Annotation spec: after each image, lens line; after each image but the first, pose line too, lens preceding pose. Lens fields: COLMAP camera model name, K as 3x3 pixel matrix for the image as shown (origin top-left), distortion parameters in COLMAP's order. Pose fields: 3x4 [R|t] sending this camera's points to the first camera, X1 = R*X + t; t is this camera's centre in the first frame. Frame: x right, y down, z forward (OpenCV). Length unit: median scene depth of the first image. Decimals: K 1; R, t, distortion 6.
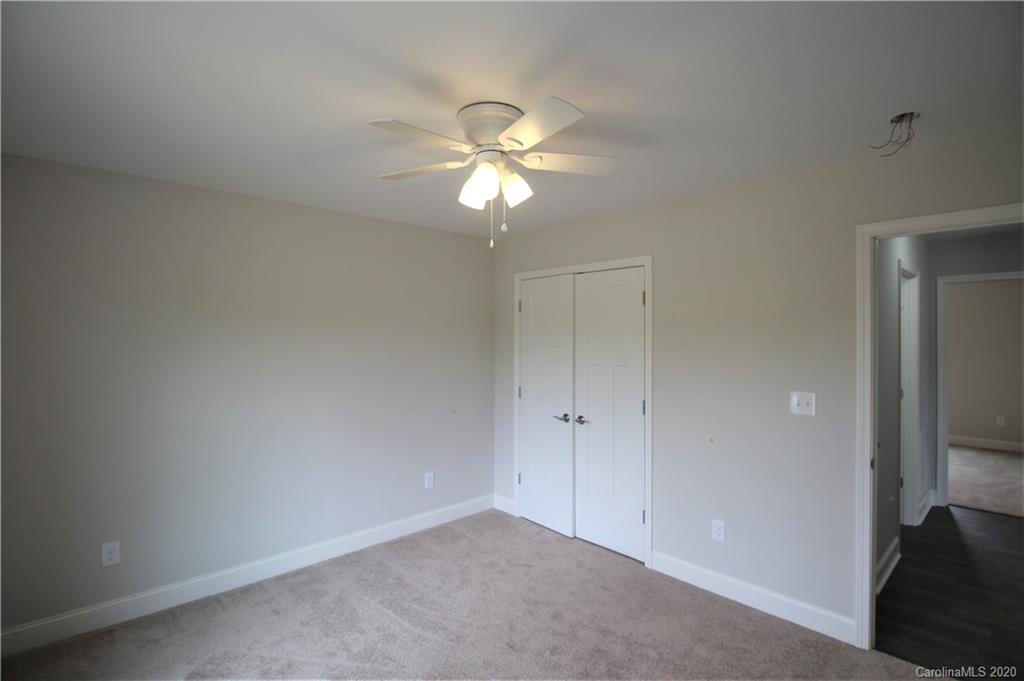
lens RADIAL K [[486.5, 0, 509.5], [0, 486.5, 335.1], [0, 0, 1]] dist [0.000086, -0.012839]
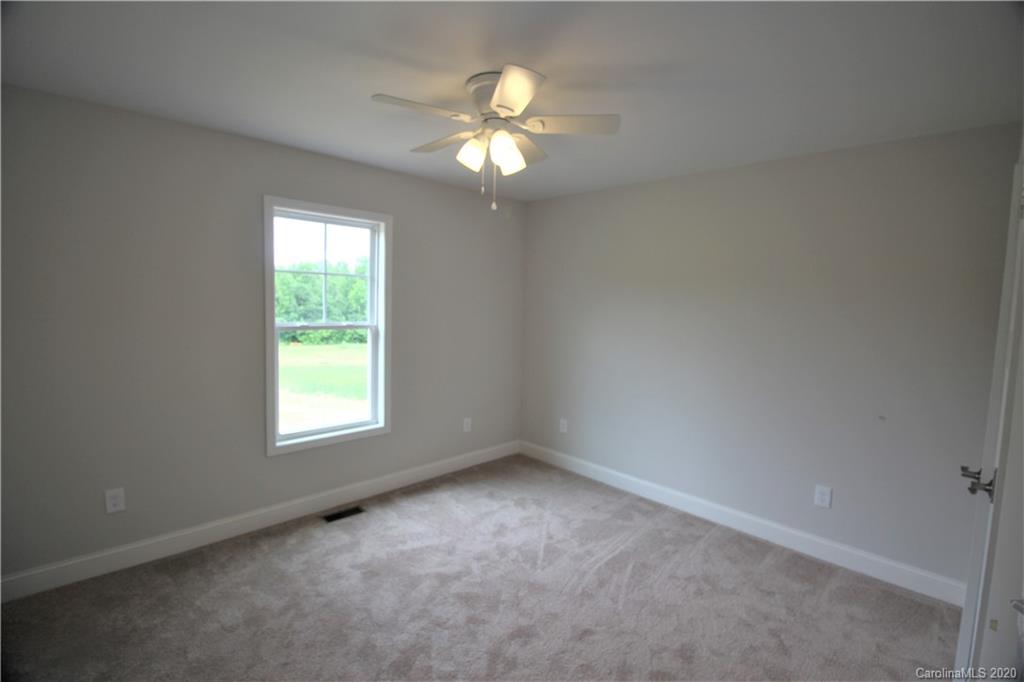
lens RADIAL K [[486.5, 0, 509.5], [0, 486.5, 335.6], [0, 0, 1]] dist [0.000086, -0.012839]
pose [[0.022986, 0.085569, -0.996067, 0.739507], [-0.018300, 0.996199, 0.085158, 0.004152], [0.999568, 0.016270, 0.024464, 0.698646]]
